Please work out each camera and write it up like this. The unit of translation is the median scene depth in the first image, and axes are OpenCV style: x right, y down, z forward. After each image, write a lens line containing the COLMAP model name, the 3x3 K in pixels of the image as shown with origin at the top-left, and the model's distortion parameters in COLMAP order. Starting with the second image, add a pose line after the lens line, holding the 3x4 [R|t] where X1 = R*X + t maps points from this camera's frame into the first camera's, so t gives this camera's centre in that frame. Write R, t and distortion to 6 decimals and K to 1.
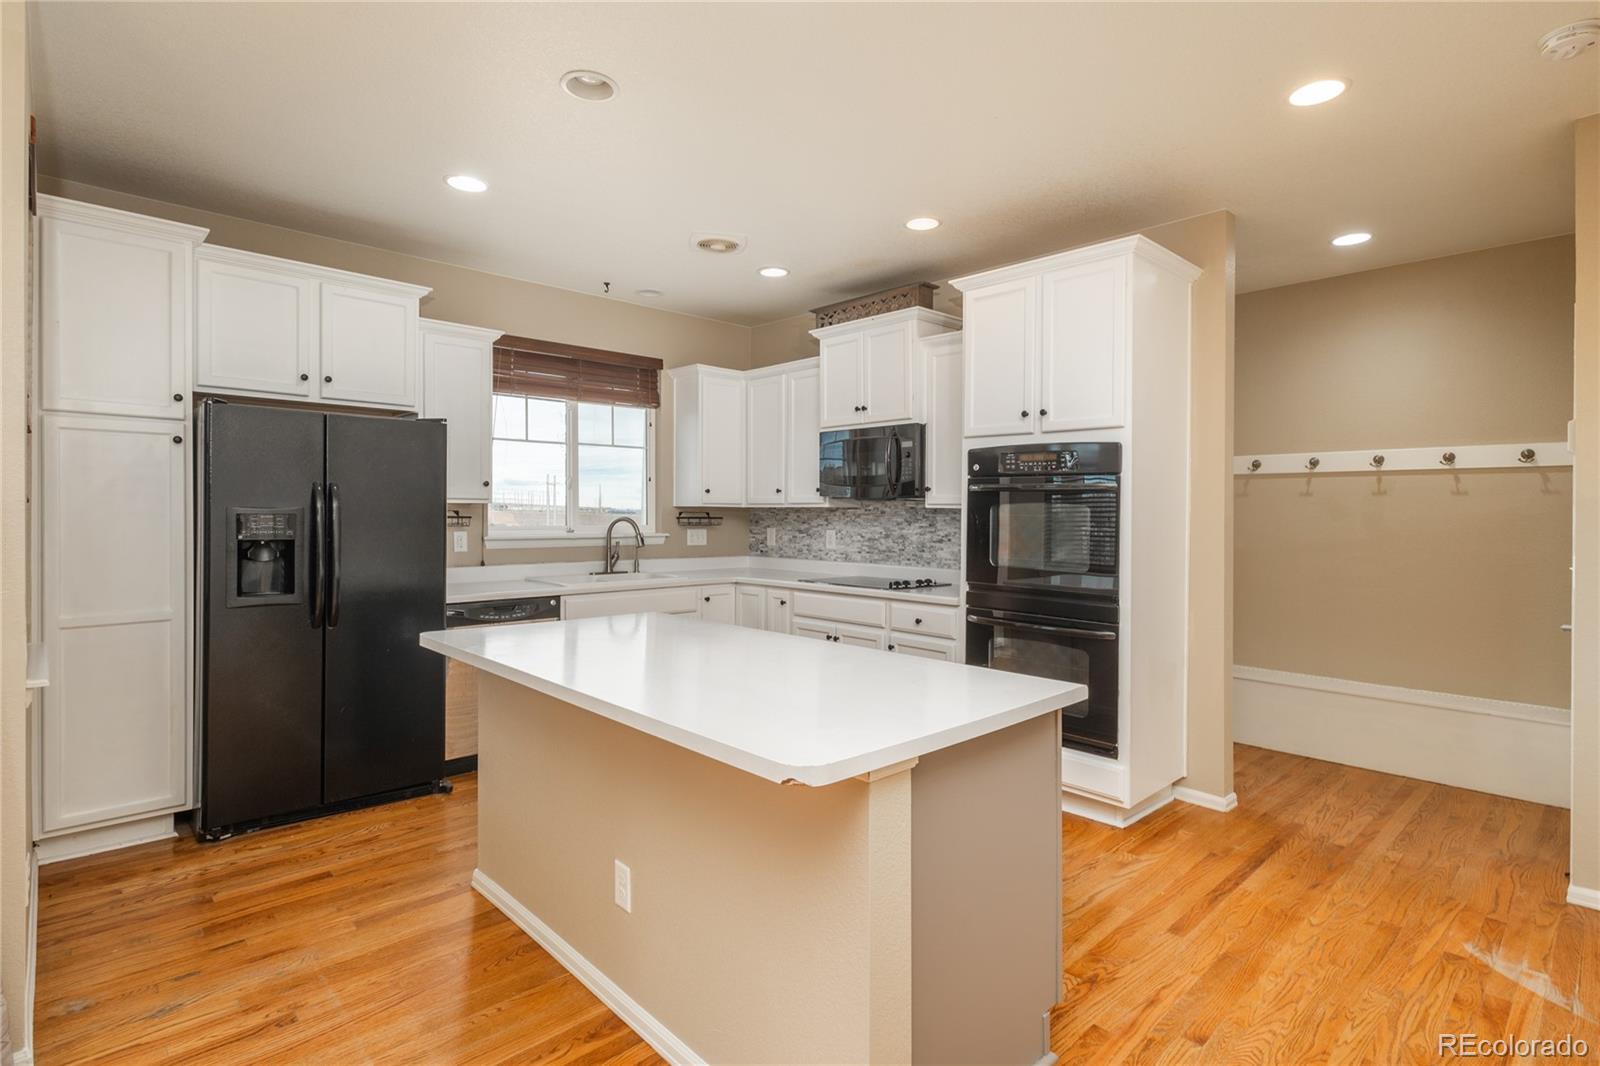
lens RADIAL K [[791.4, 0, 805.1], [0, 791.4, 514.7], [0, 0, 1]] dist [-0.002399, -0.000129]
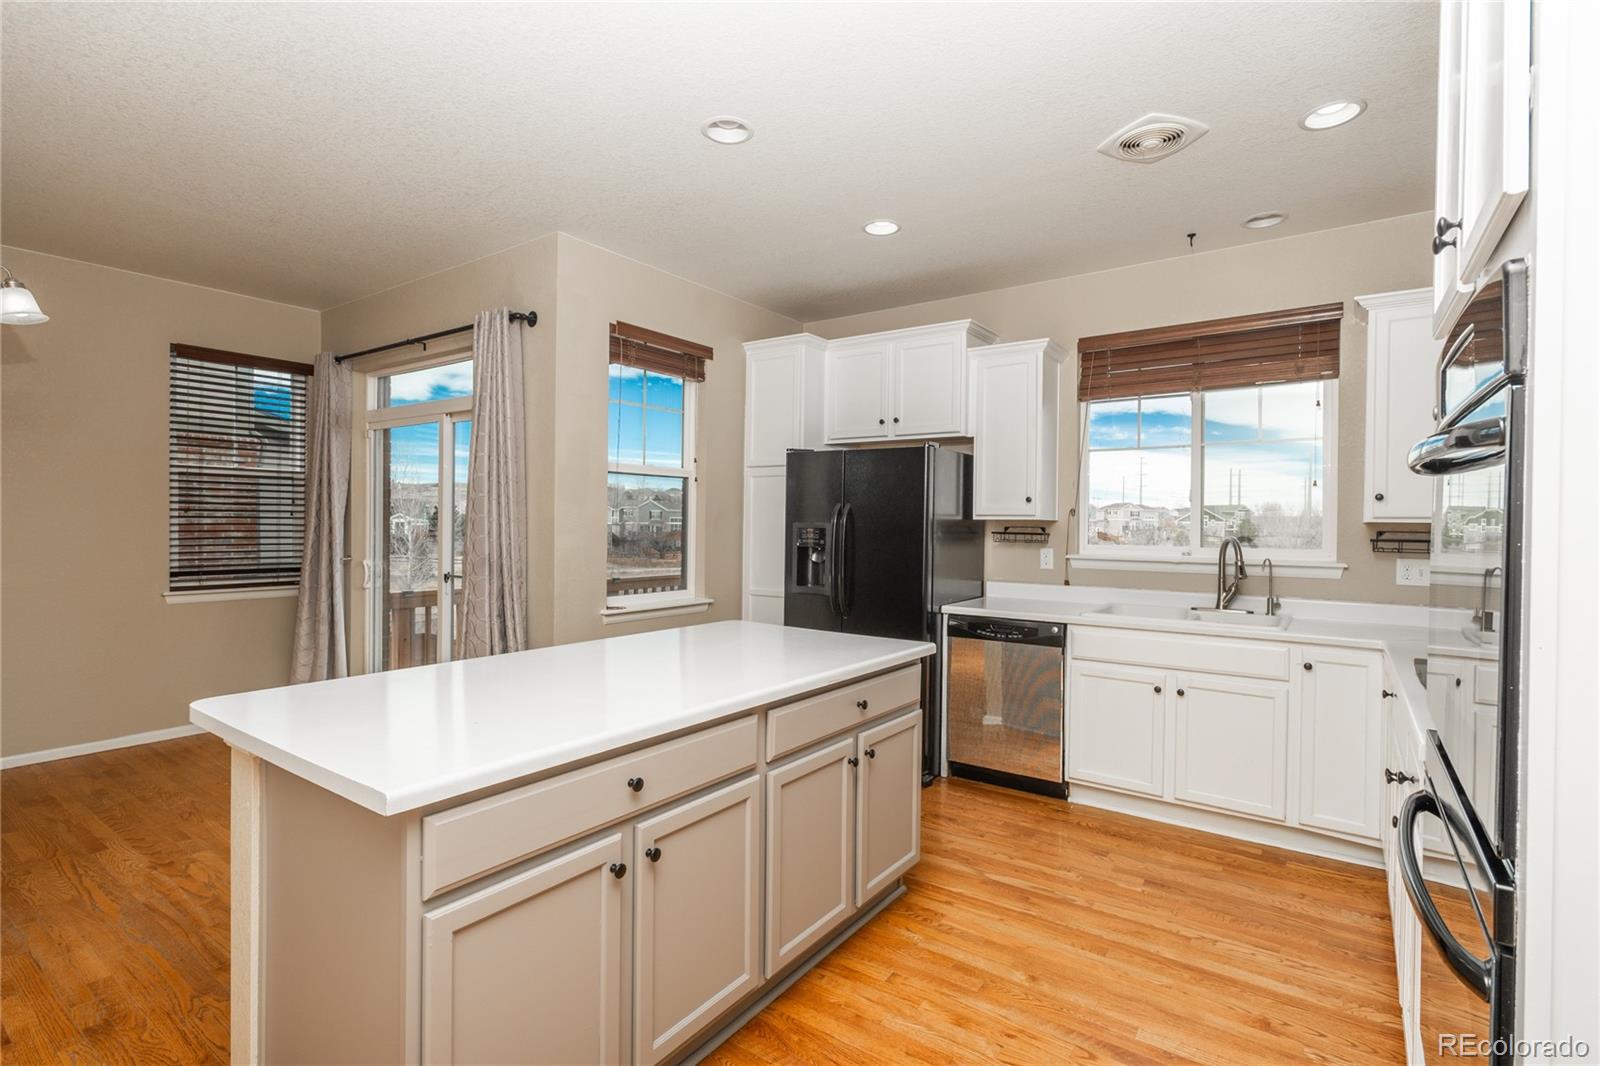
lens RADIAL K [[749.5, 0, 800.0], [0, 749.5, 533.0], [0, 0, 1]] dist [-0.002203, -0.003987]
pose [[0.180326, 0.008007, -0.983574, 0.388630], [-0.012203, 0.999908, 0.005903, 0.000127], [0.983531, 0.010939, 0.180407, 0.475216]]
